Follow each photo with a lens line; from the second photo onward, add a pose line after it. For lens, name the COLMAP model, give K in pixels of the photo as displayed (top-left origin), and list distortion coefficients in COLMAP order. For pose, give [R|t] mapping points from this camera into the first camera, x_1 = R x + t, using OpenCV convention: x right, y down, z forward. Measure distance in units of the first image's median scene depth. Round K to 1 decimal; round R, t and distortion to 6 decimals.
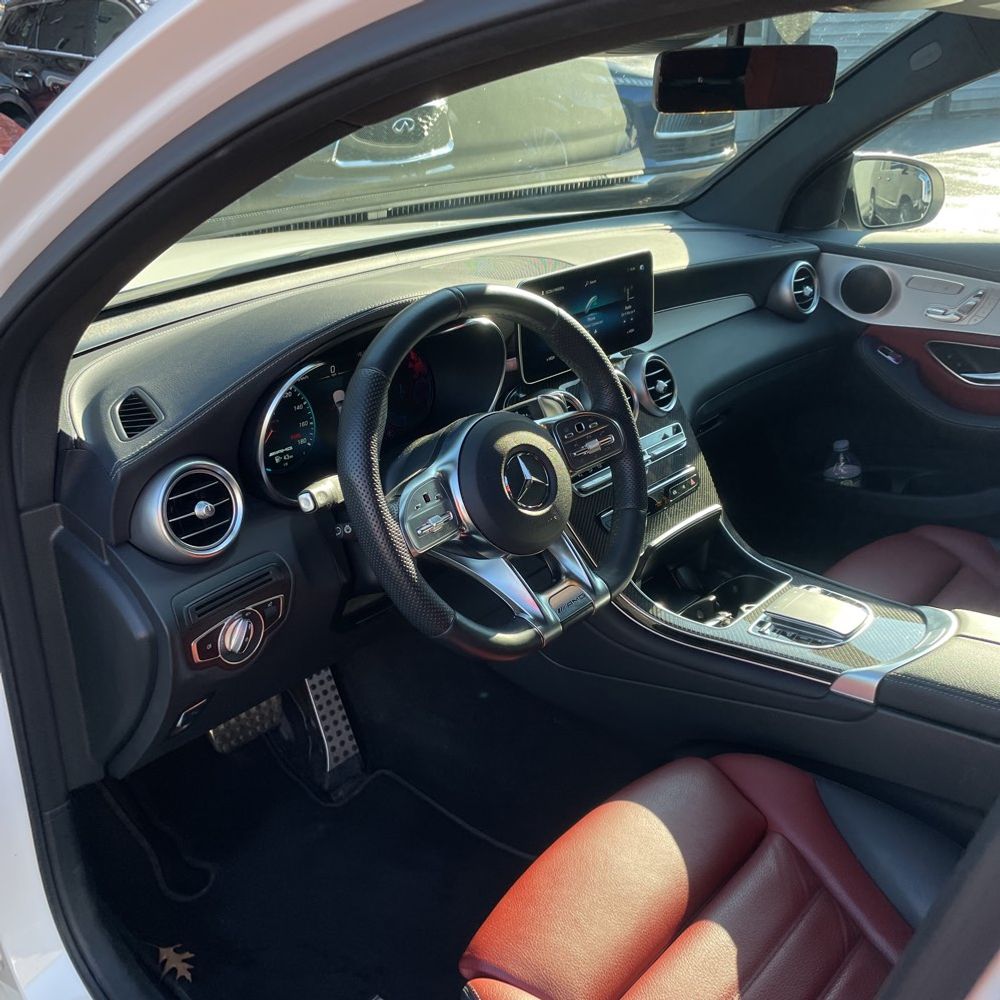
lens RADIAL K [[1007.8, 0, 499.5], [0, 1007.8, 497.1], [0, 0, 1]] dist [0.091910, -0.115870]
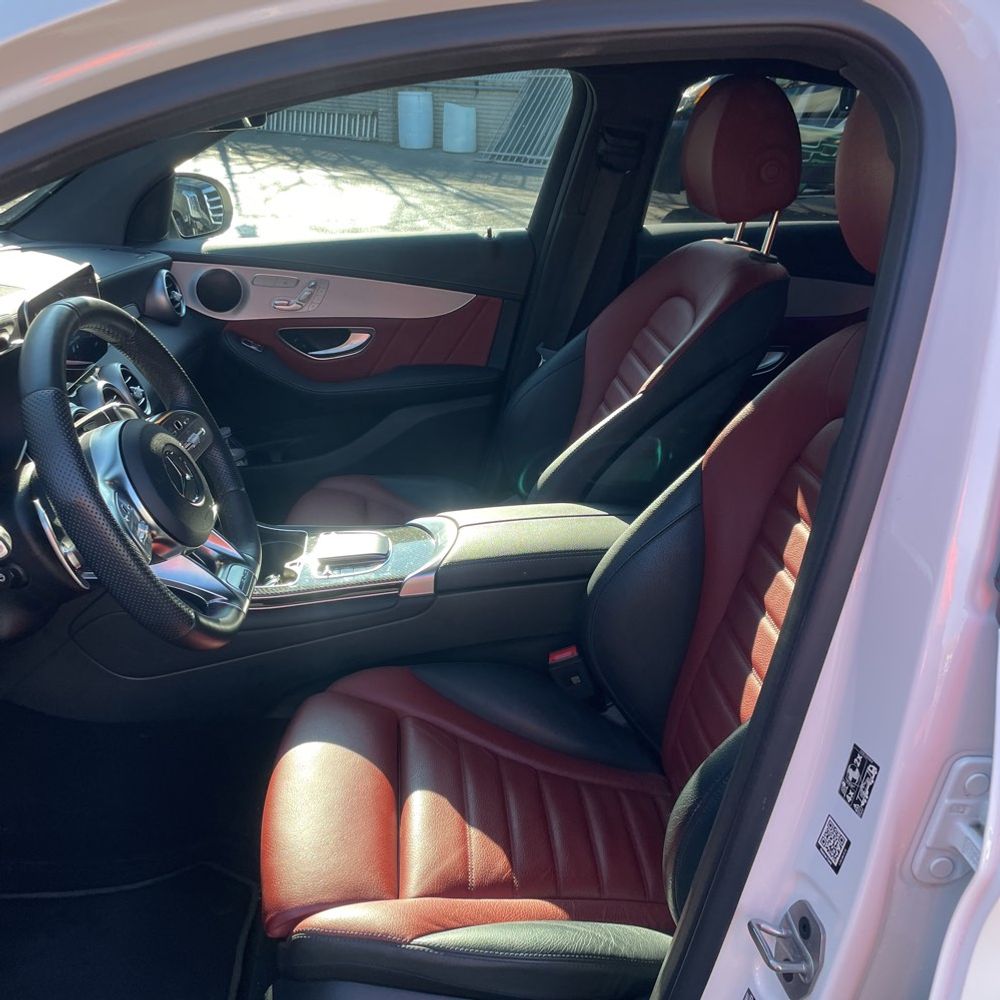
lens RADIAL K [[1007.8, 0, 499.5], [0, 1007.8, 497.1], [0, 0, 1]] dist [0.091910, -0.115870]
pose [[0.675565, -0.240690, 0.696908, -0.276555], [0.254652, 0.963218, 0.085812, -0.001499], [-0.691928, 0.119497, 0.712008, 0.014621]]
